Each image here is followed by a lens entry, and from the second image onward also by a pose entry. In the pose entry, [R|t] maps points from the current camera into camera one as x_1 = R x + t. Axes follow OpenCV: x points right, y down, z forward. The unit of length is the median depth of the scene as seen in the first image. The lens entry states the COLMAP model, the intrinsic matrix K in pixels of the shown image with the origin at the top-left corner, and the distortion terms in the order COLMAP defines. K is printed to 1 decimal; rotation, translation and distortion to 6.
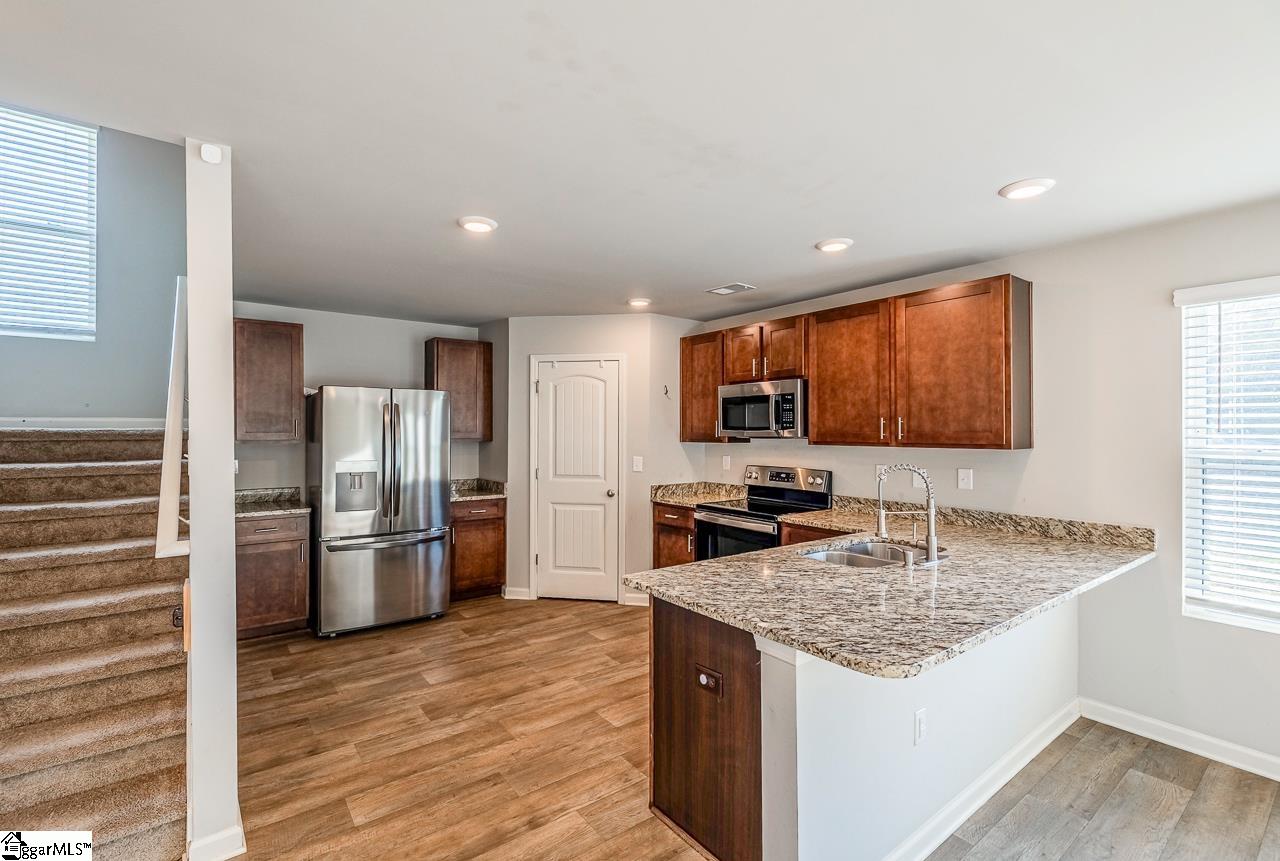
lens RADIAL K [[559.5, 0, 587.5], [0, 559.5, 429.8], [0, 0, 1]] dist [0.000991, -0.000239]
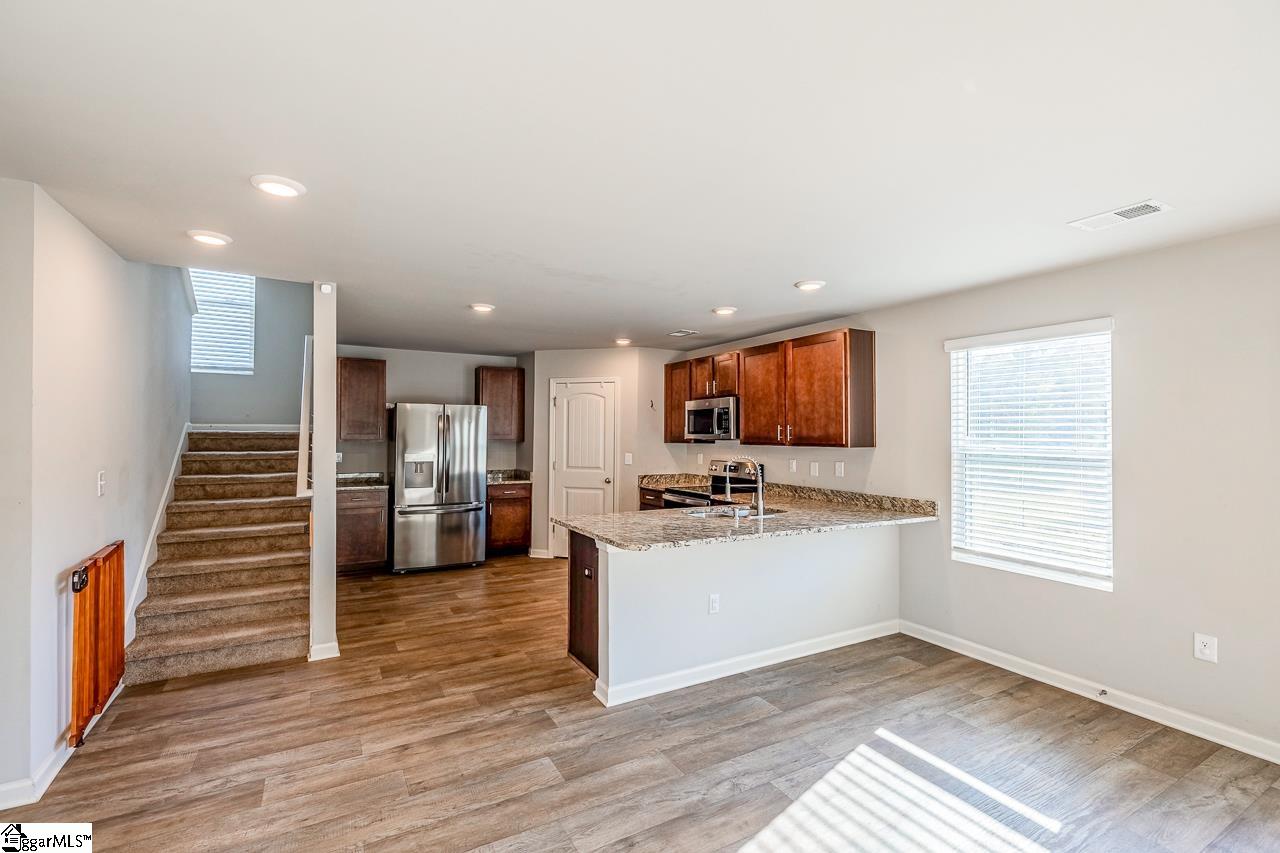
lens RADIAL K [[543.1, 0, 640.0], [0, 543.1, 426.5], [0, 0, 1]] dist [0.000429, 0.000483]
pose [[0.997819, 0.002836, -0.065951, 0.258790], [-0.003777, 0.999893, -0.014153, 0.002080], [0.065904, 0.014371, 0.997722, -0.384596]]
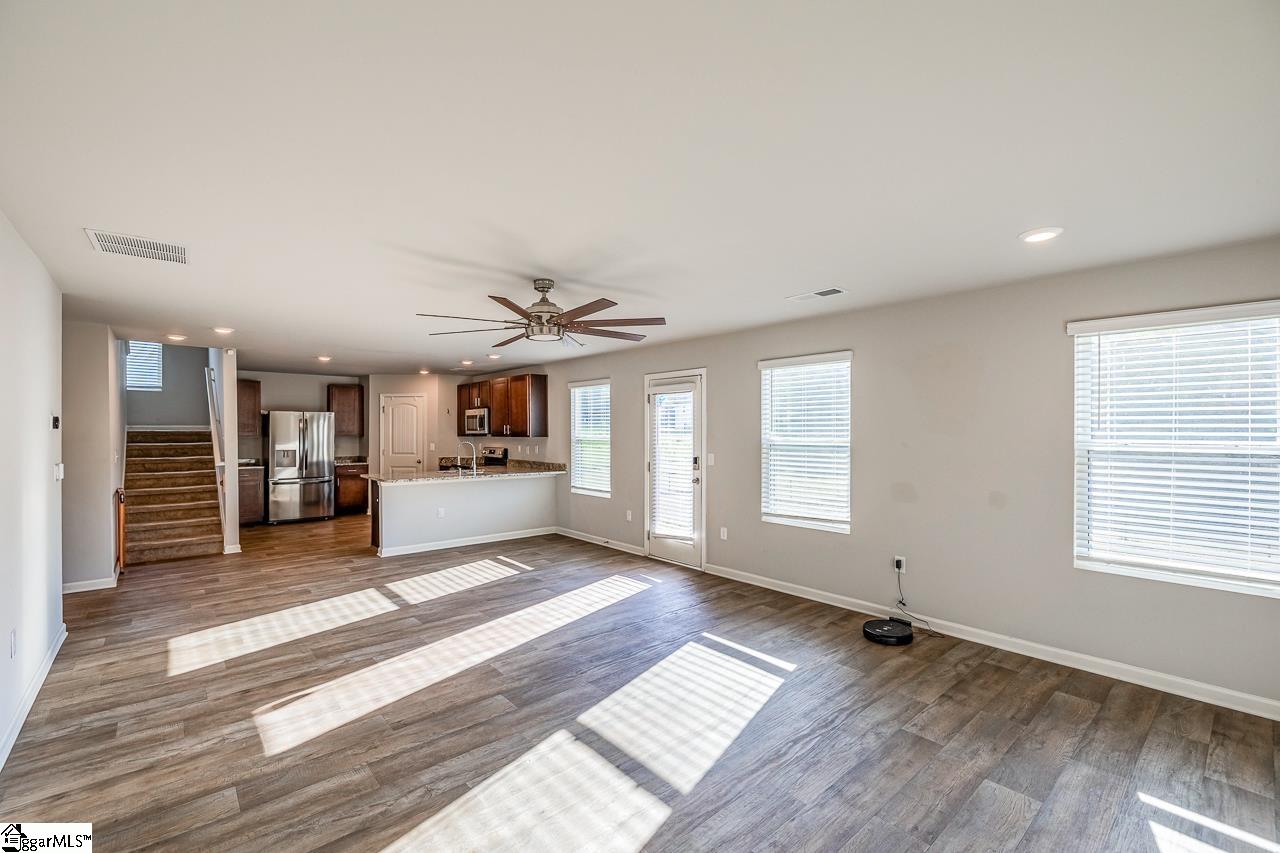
lens RADIAL K [[548.3, 0, 611.2], [0, 548.3, 431.7], [0, 0, 1]] dist [0.000755, 0.000151]
pose [[0.996226, -0.001263, 0.086792, 0.687980], [0.001048, 0.999996, 0.002523, 0.000541], [-0.086795, -0.002423, 0.996223, -1.288244]]
